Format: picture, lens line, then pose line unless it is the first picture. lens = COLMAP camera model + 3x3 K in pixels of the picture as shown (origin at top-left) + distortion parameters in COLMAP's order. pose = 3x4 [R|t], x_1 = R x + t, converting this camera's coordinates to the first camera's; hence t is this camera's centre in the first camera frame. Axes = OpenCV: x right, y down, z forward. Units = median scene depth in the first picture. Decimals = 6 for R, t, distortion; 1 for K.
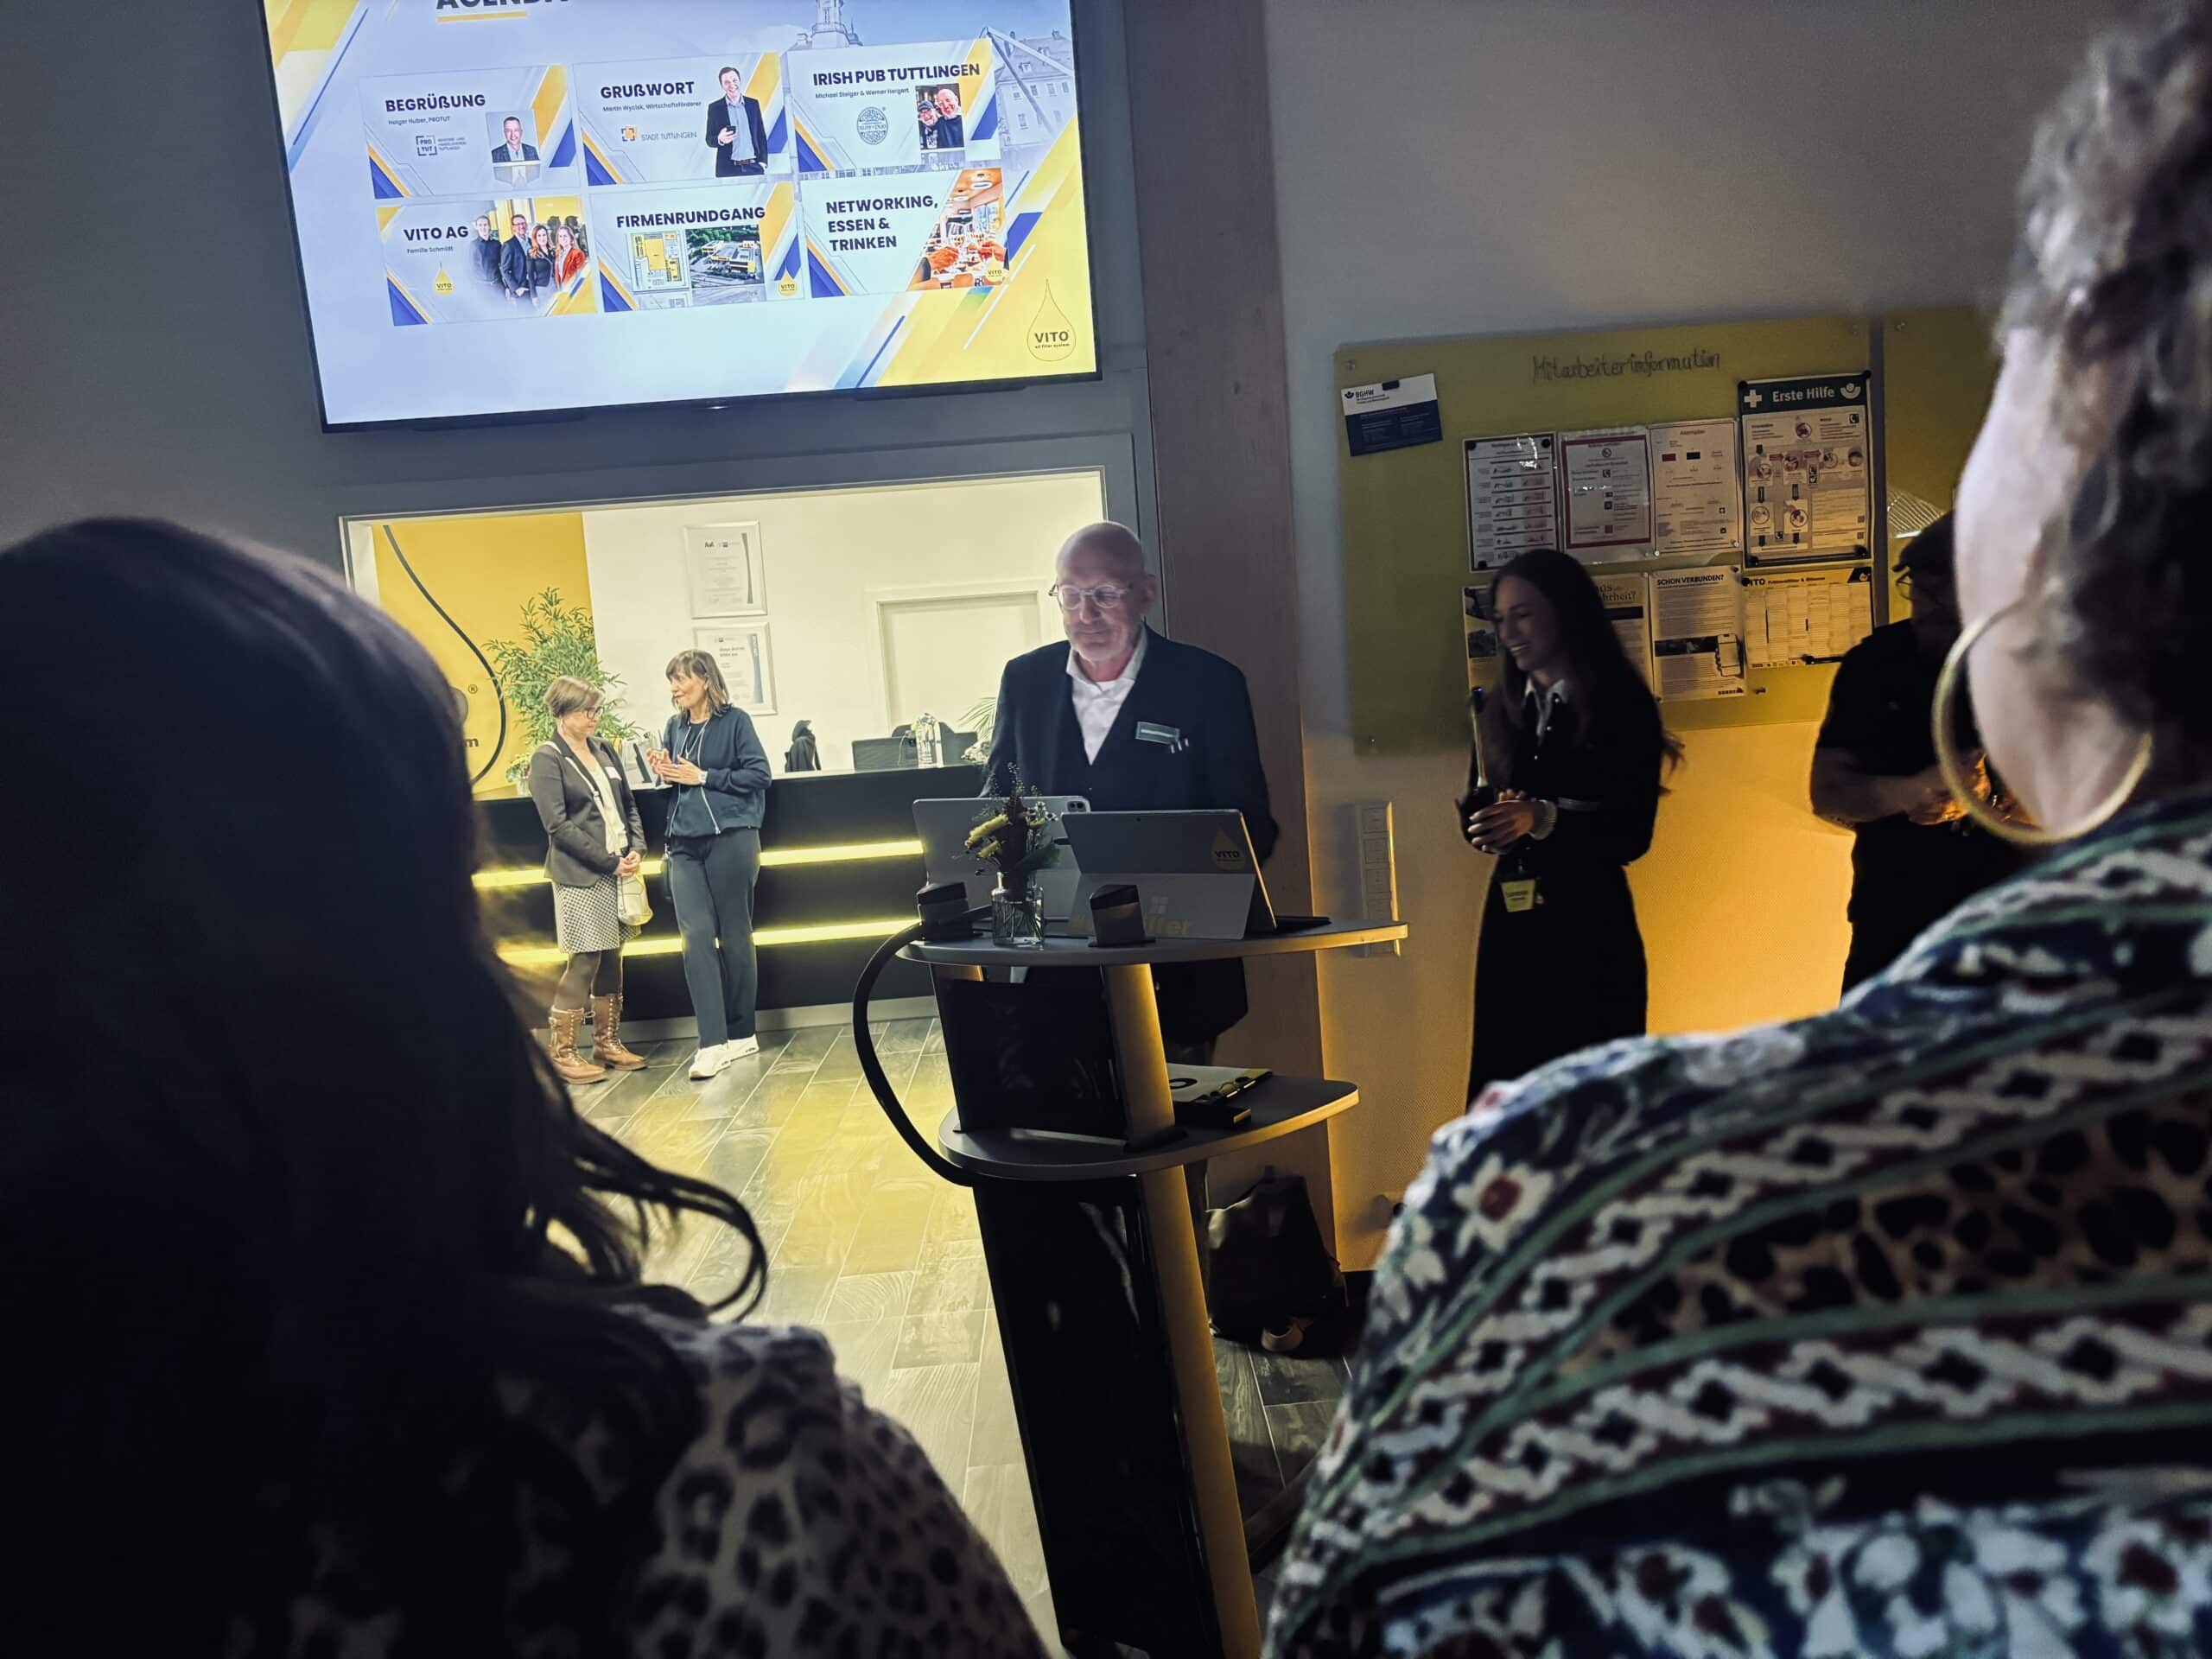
lens RADIAL K [[1653.8, 0, 1128.5], [0, 1653.8, 823.6], [0, 0, 1]] dist [0.042113, -0.054364]
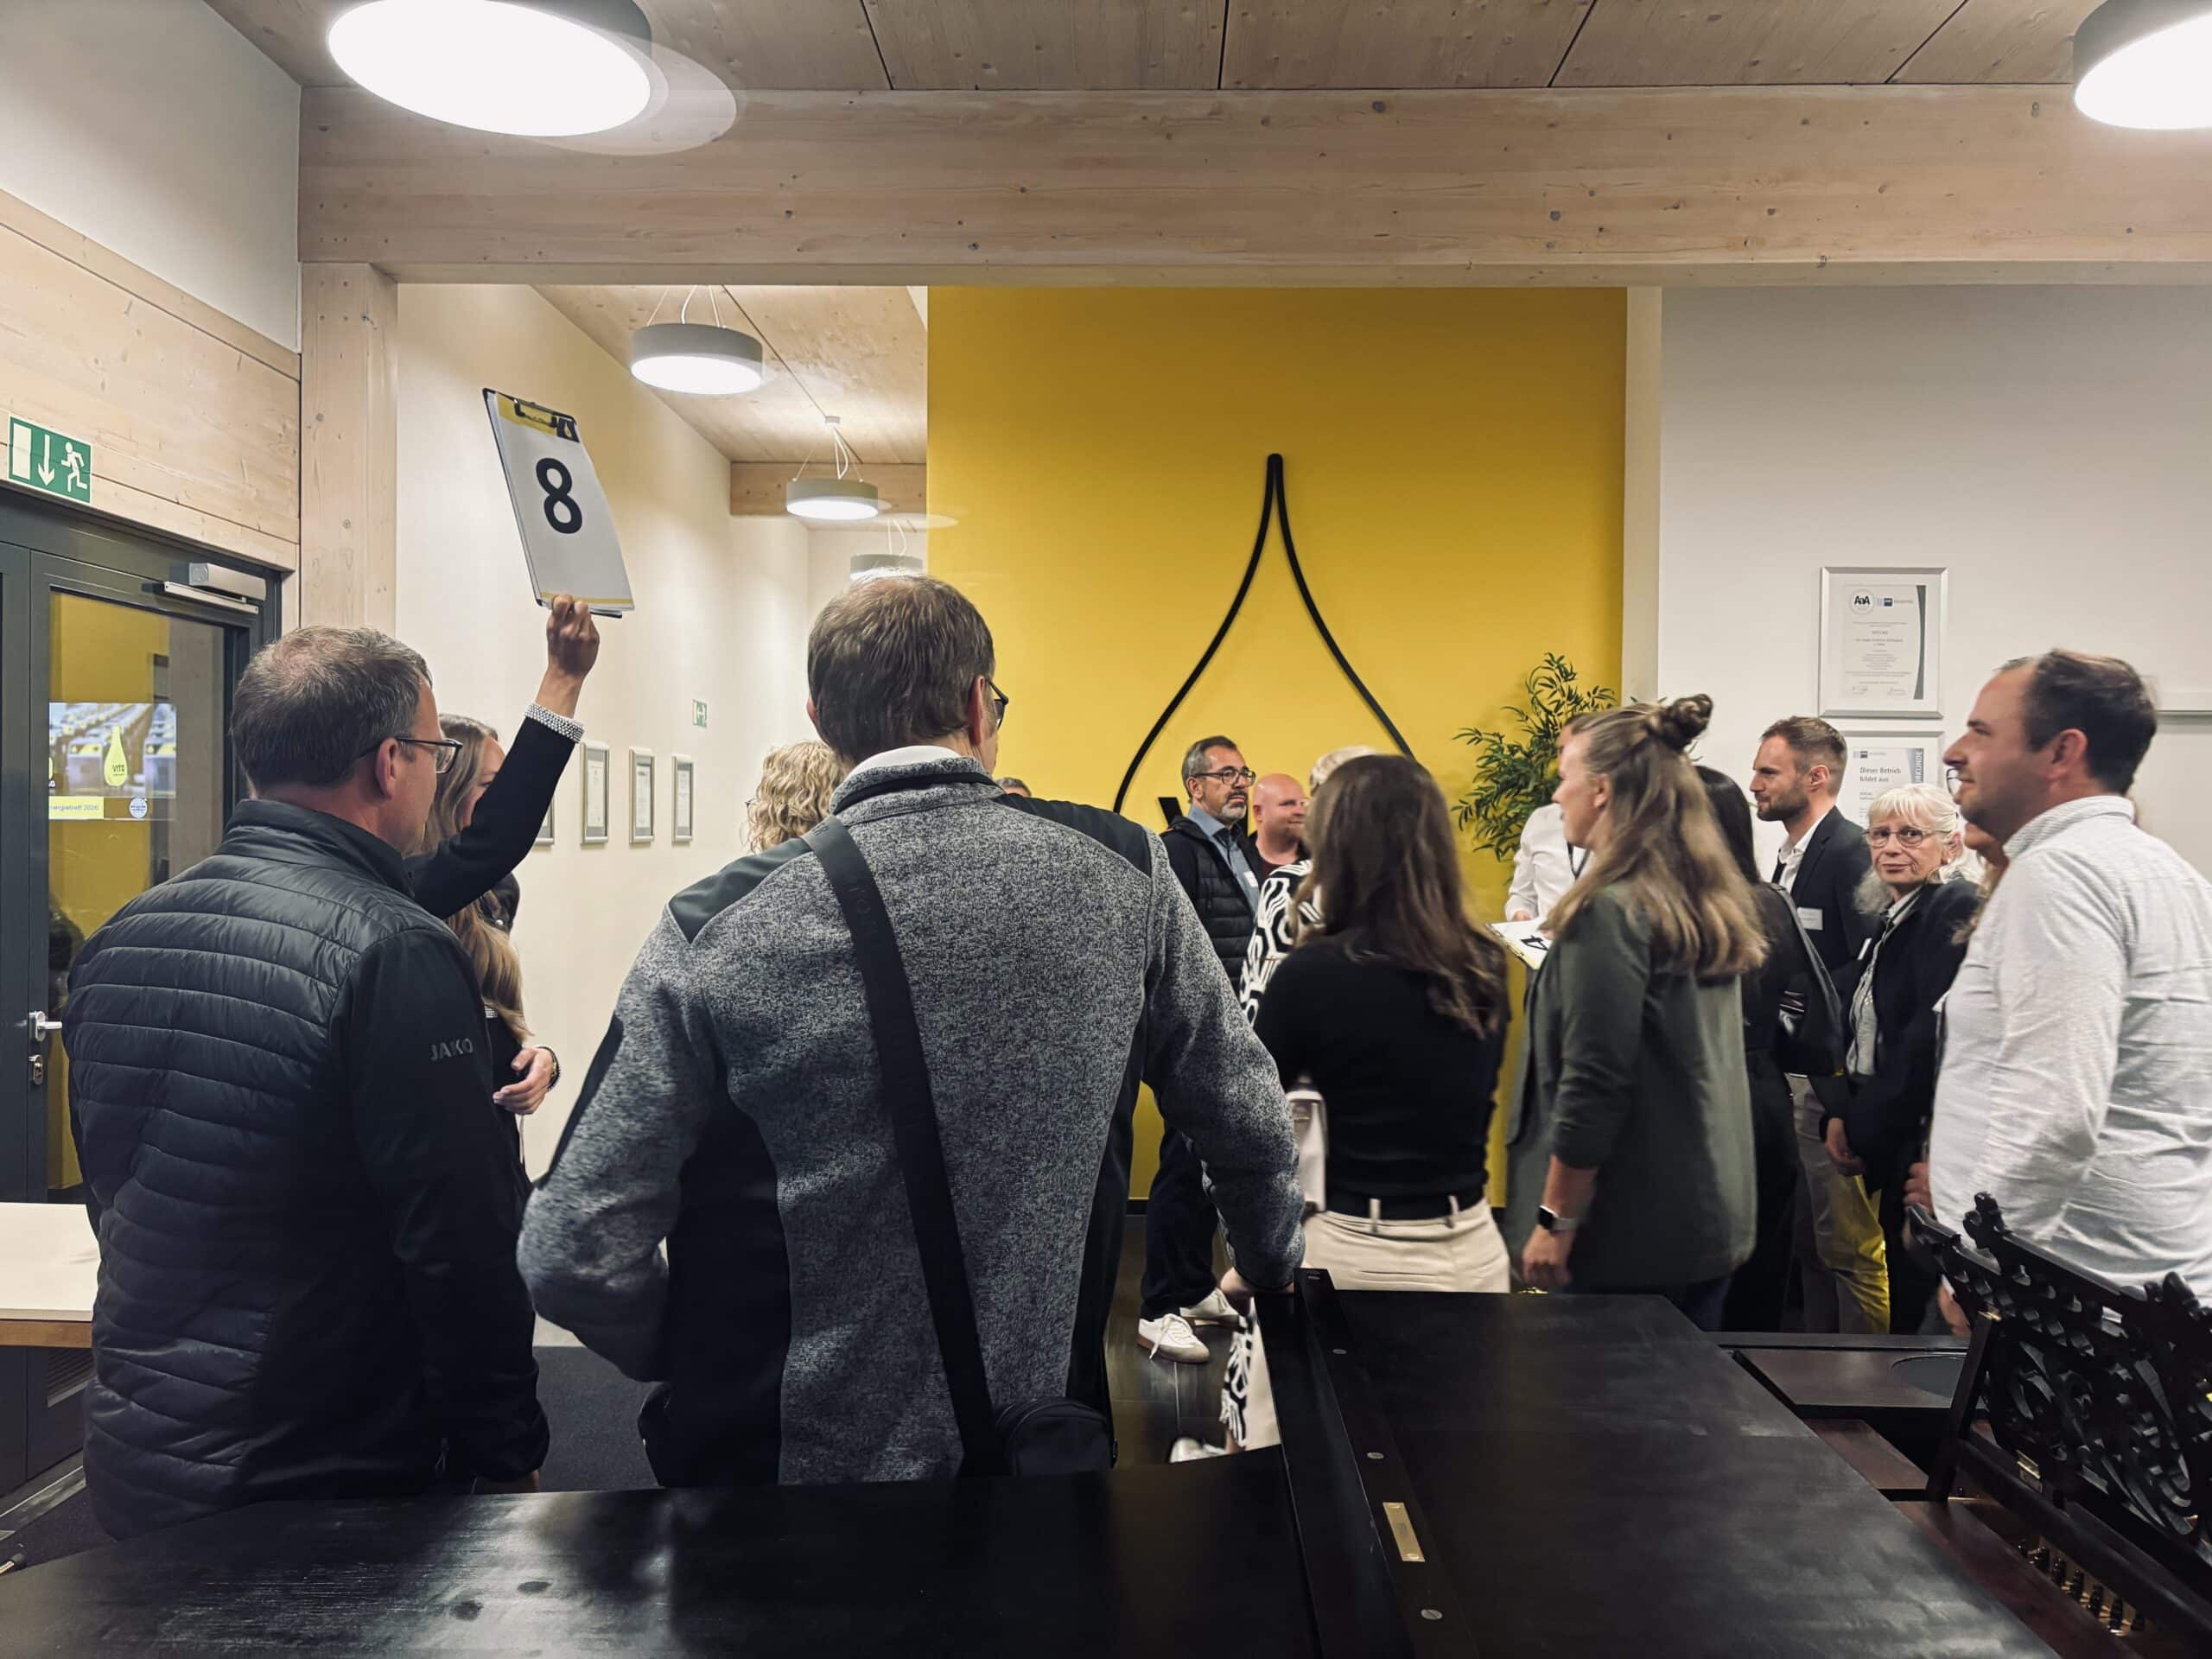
lens RADIAL K [[1653.8, 0, 1080.8], [0, 1653.8, 875.4], [0, 0, 1]] dist [0.042113, -0.054364]
pose [[0.993803, 0.082470, -0.074524, -1.273644], [-0.088110, 0.993218, -0.075860, 0.015828], [0.067762, 0.081956, 0.994330, 0.980451]]
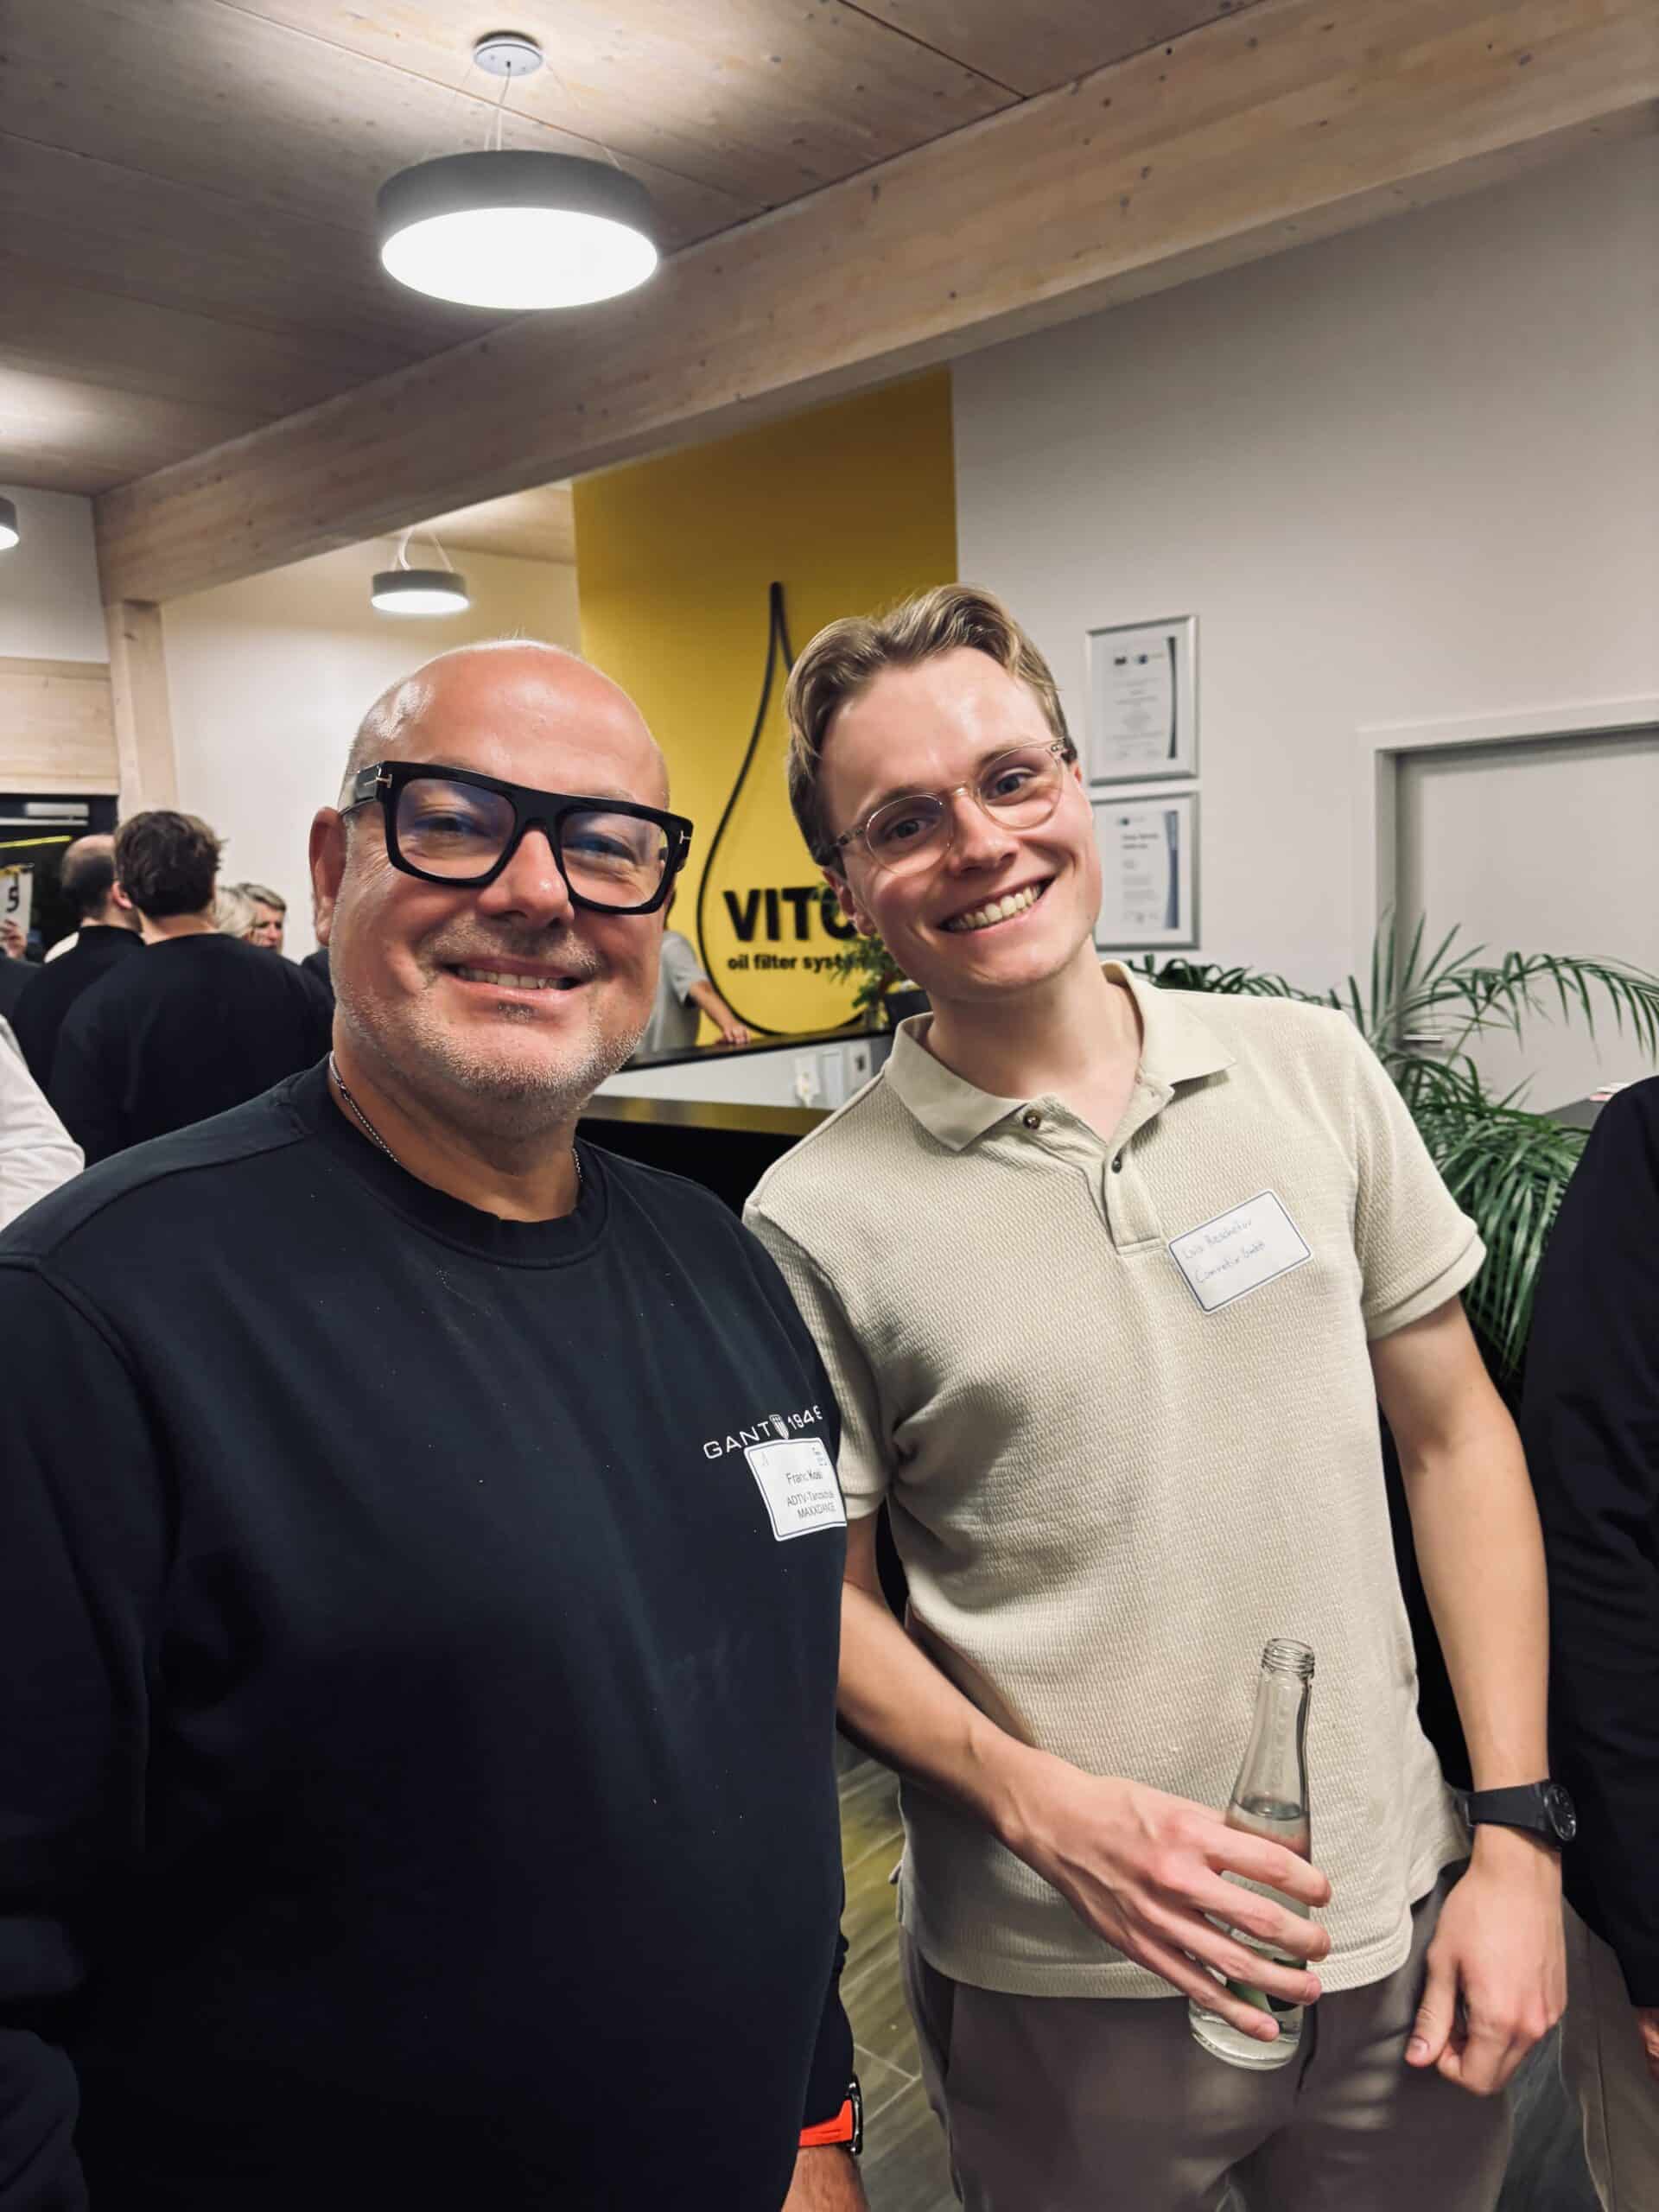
lens RADIAL K [[1653.8, 0, 822.1], [0, 1653.8, 1132.7], [0, 0, 1]] dist [0.042113, -0.054364]
pose [[0.719120, 0.134934, -0.681660, 0.269962], [-0.078503, 0.990461, 0.113244, -0.152467], [0.690438, -0.027924, 0.722853, 1.272243]]
